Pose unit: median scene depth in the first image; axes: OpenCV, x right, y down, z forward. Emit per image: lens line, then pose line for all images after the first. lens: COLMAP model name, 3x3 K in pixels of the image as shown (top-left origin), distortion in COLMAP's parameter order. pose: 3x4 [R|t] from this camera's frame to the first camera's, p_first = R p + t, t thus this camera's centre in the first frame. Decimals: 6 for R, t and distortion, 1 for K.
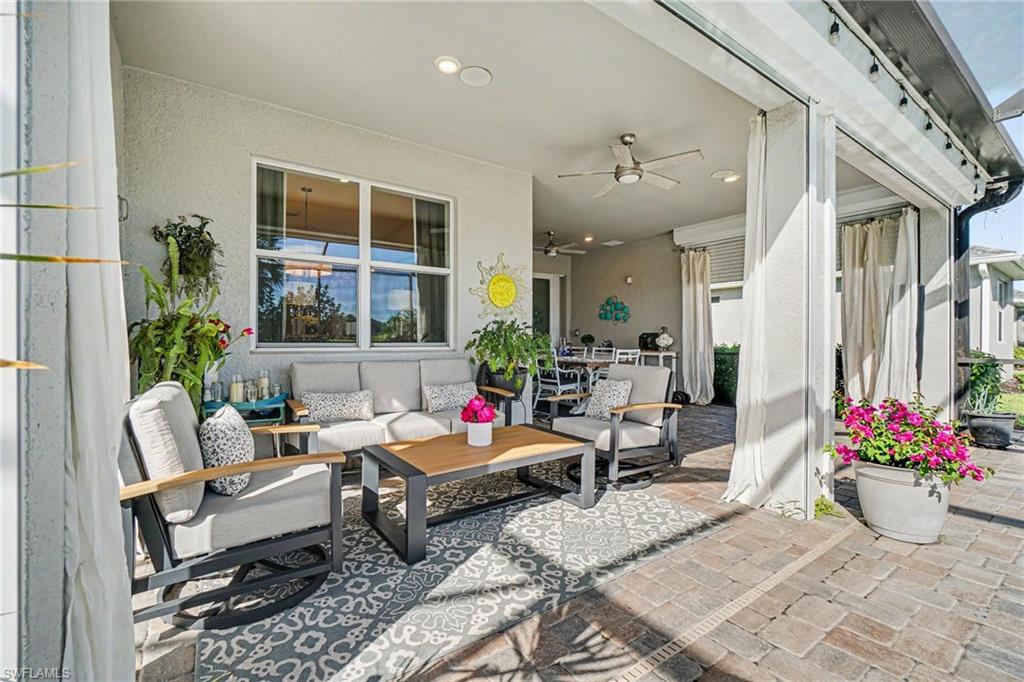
lens RADIAL K [[439.5, 0, 506.5], [0, 439.5, 345.5], [0, 0, 1]] dist [-0.015533, 0.008161]
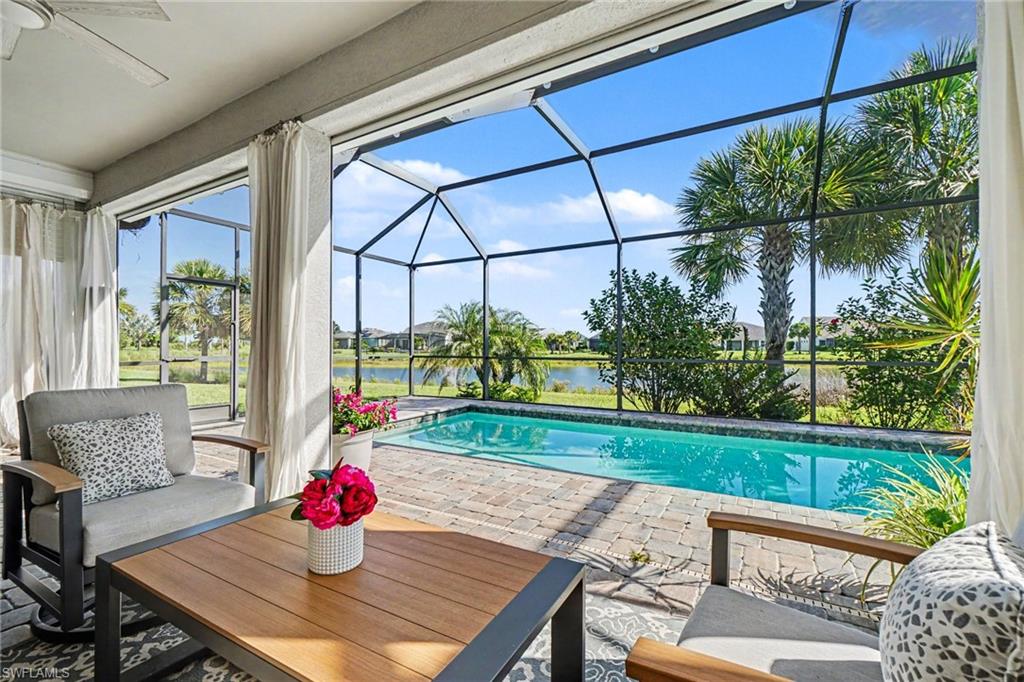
lens RADIAL K [[439.5, 0, 506.5], [0, 439.5, 345.5], [0, 0, 1]] dist [-0.015533, 0.008161]
pose [[-0.422043, 0.018480, 0.906387, -0.979445], [0.012911, 0.999813, -0.014373, 0.032172], [-0.906484, 0.005637, -0.422203, 1.828478]]
